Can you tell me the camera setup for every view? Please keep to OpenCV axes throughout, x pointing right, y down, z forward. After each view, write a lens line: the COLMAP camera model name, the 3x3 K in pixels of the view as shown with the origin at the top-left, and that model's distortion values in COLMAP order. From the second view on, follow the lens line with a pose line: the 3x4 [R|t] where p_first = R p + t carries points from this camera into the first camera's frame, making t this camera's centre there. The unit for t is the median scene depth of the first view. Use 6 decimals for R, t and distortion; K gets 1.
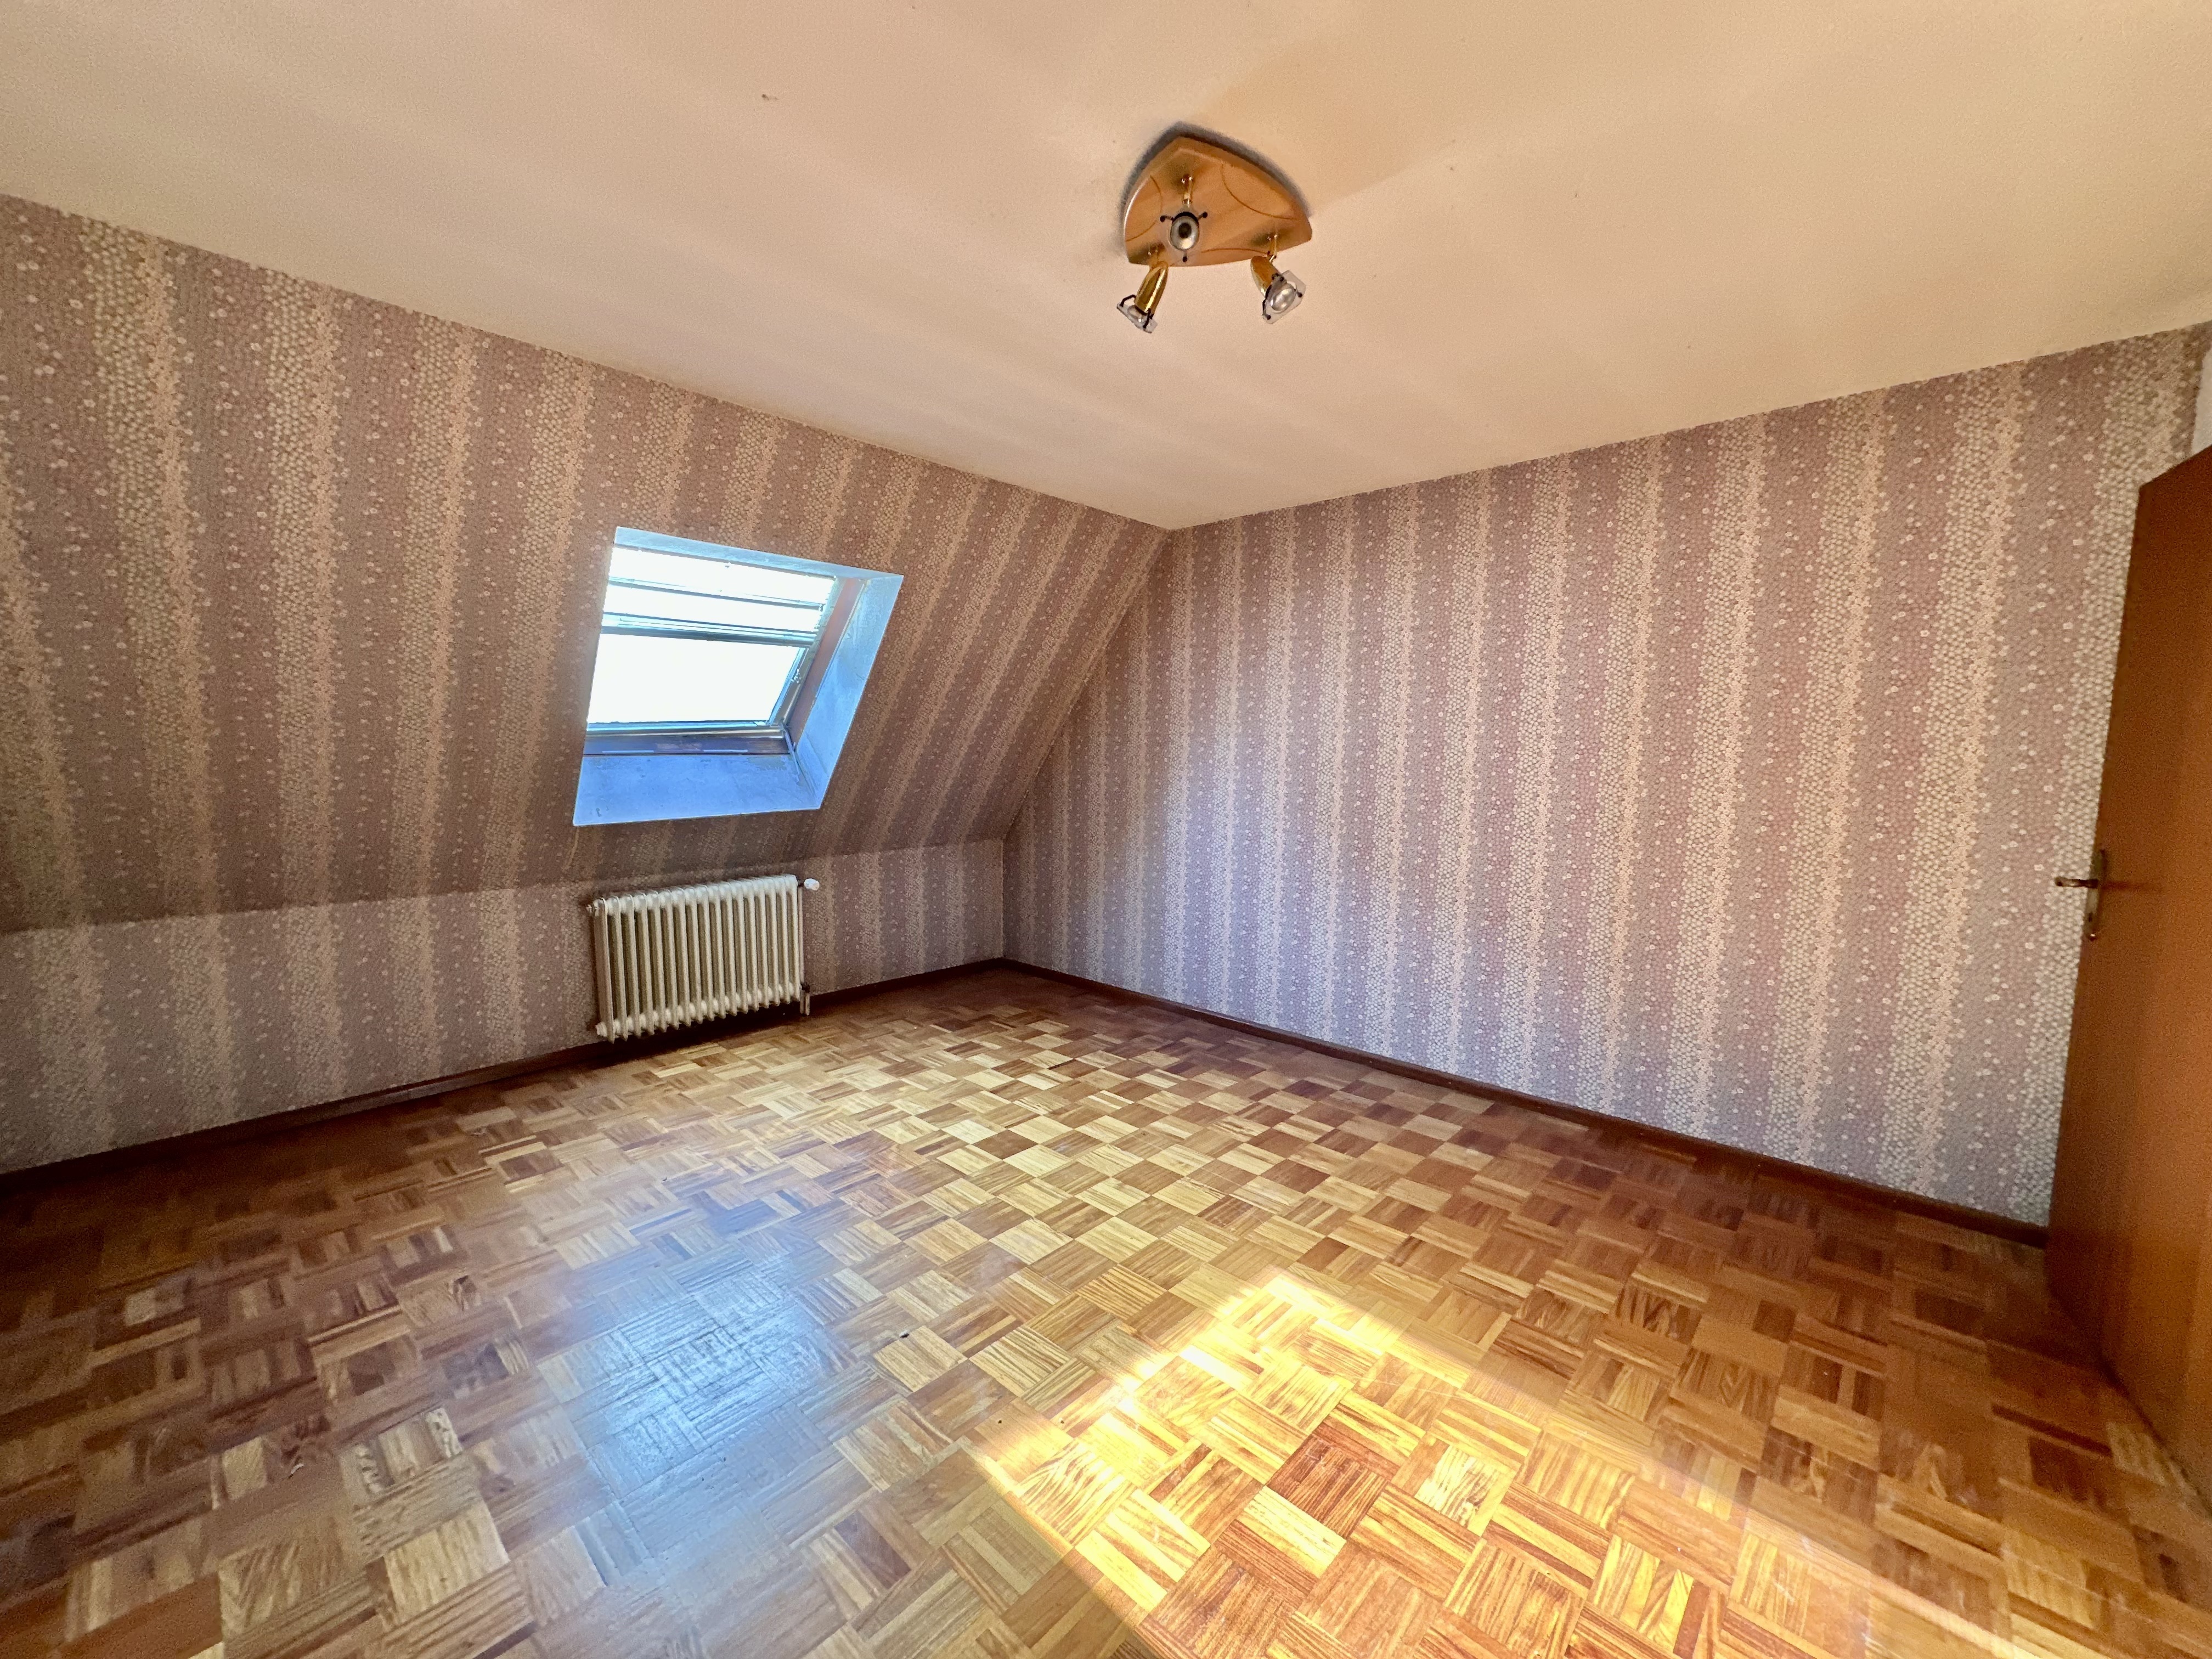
lens RADIAL K [[882.4, 0, 1104.8], [0, 882.4, 831.3], [0, 0, 1]] dist [-0.001305, -0.000186]
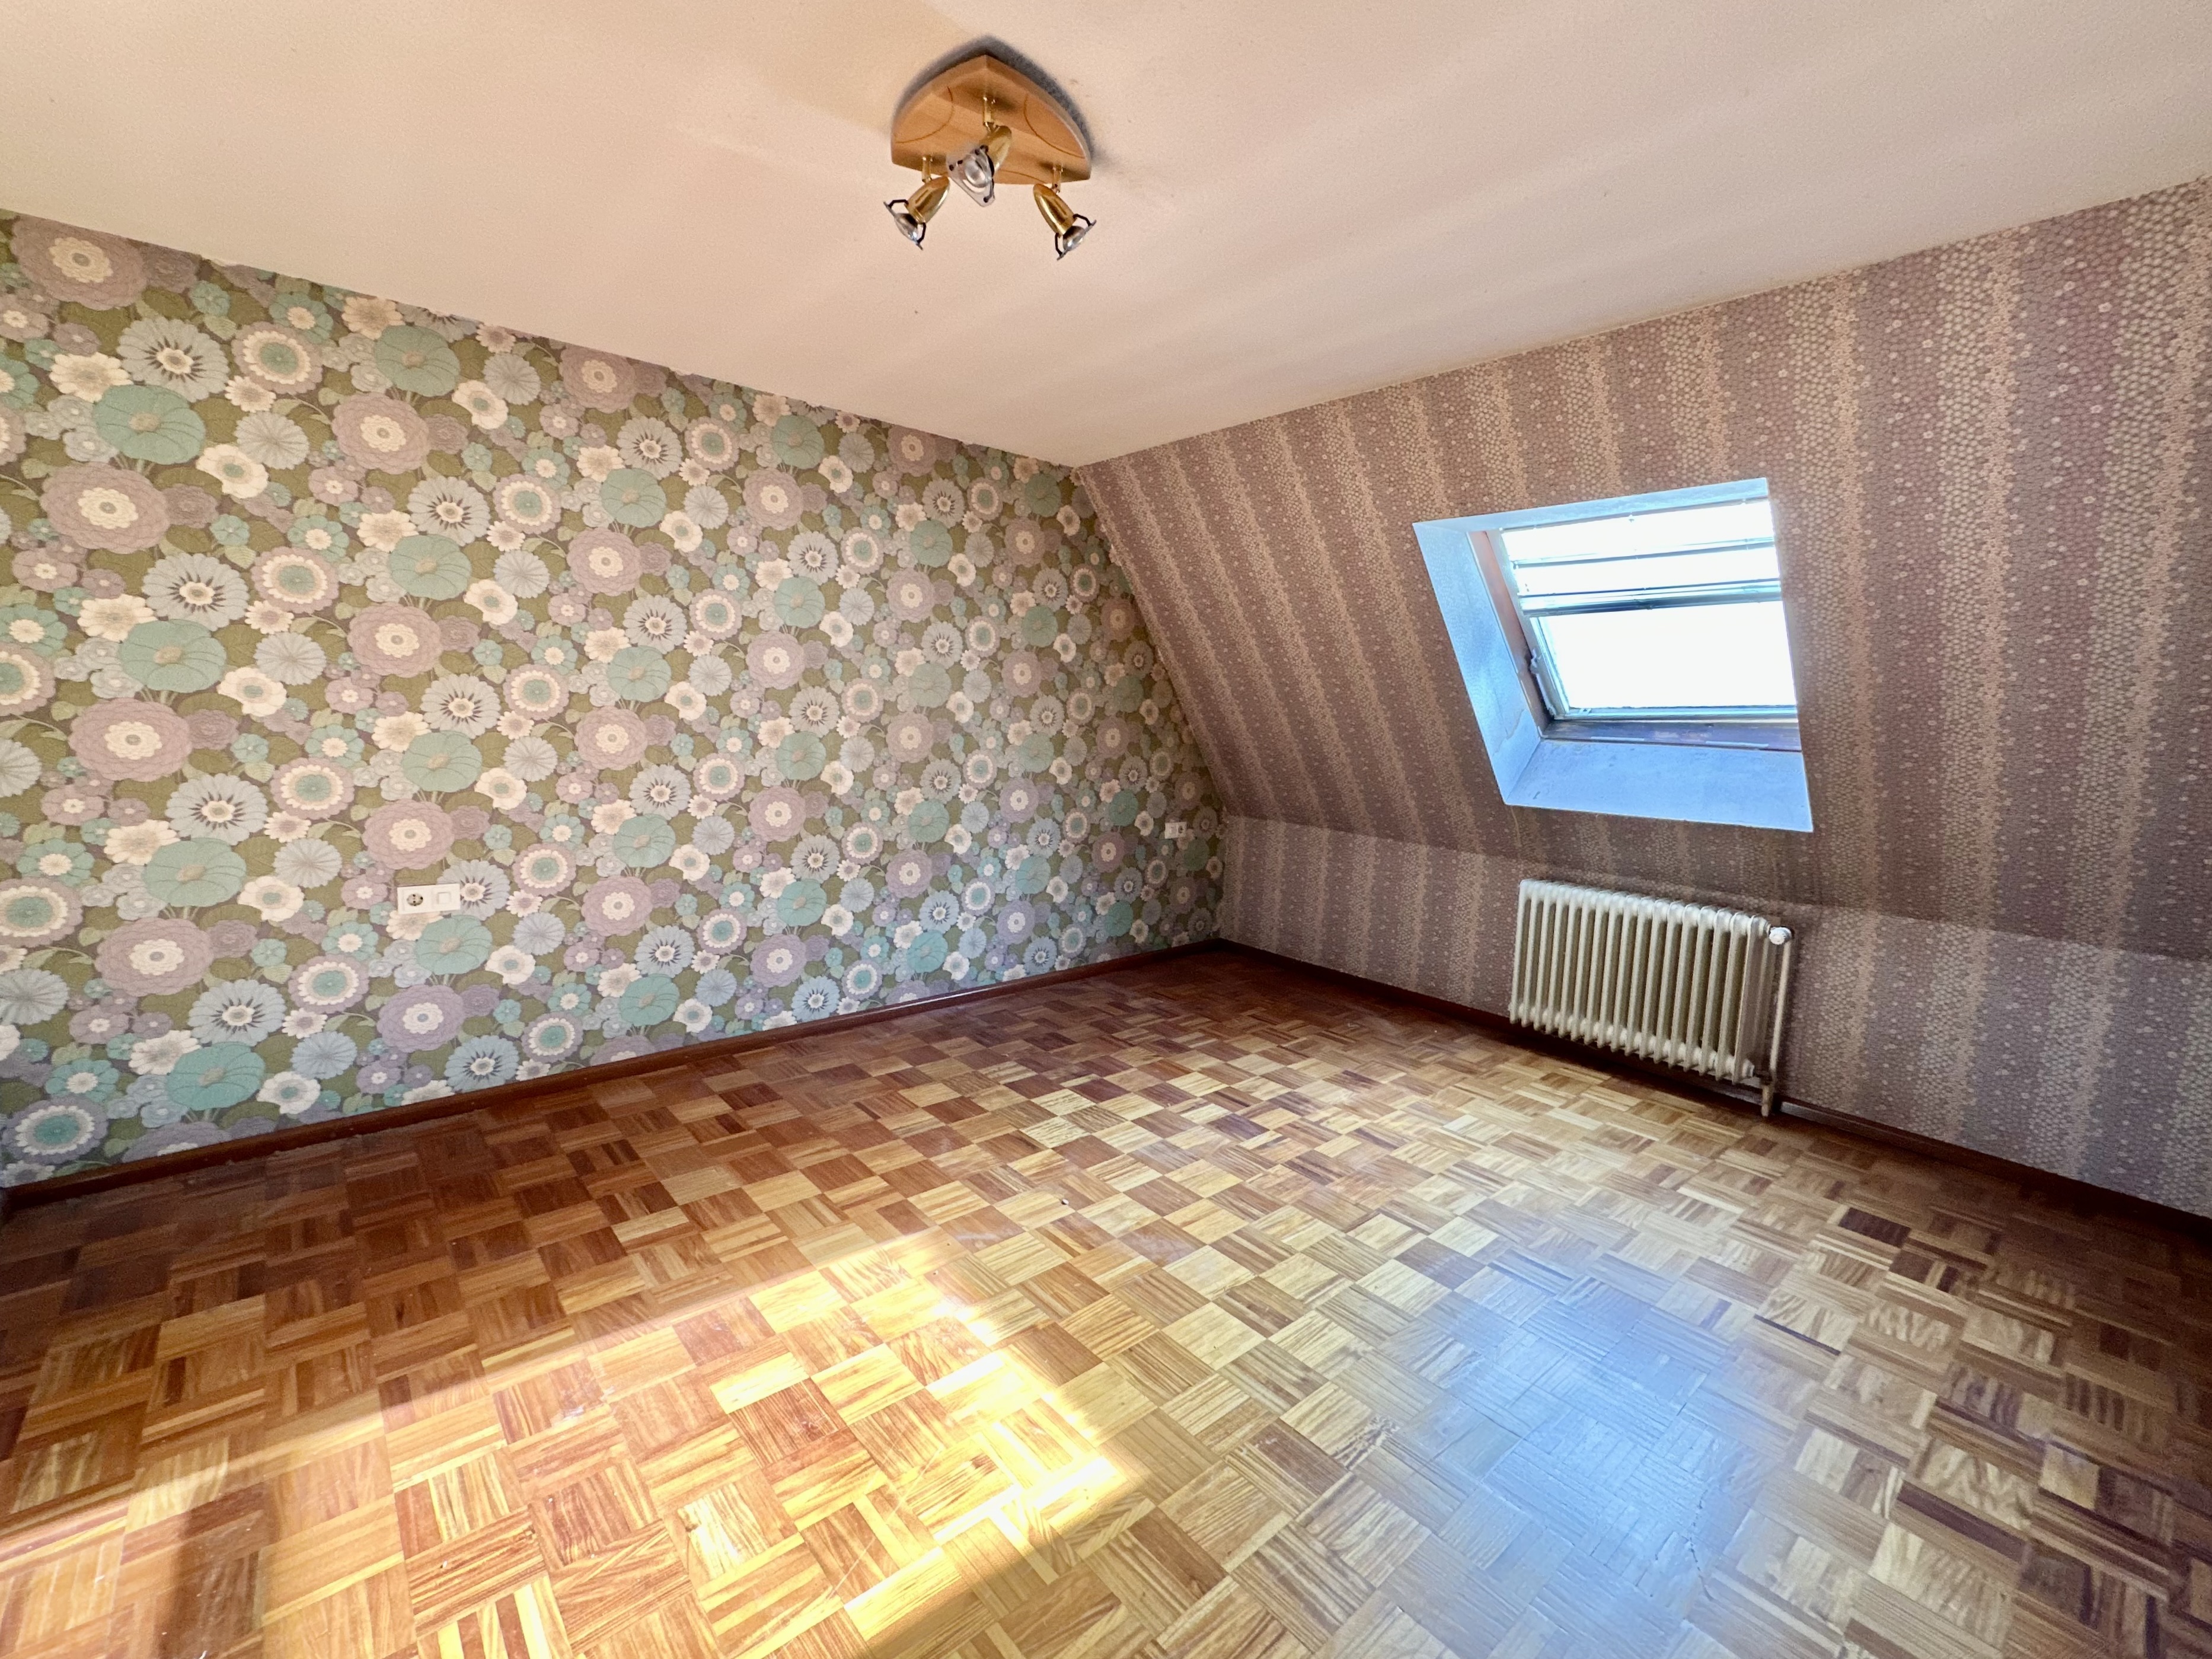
lens RADIAL K [[949.6, 0, 1104.8], [0, 949.6, 832.3], [0, 0, 1]] dist [0.000301, 0.000503]
pose [[-0.108532, 0.119222, -0.986918, 0.560619], [-0.135867, 0.981687, 0.133531, -0.058880], [0.984764, 0.148582, -0.090346, 0.625730]]
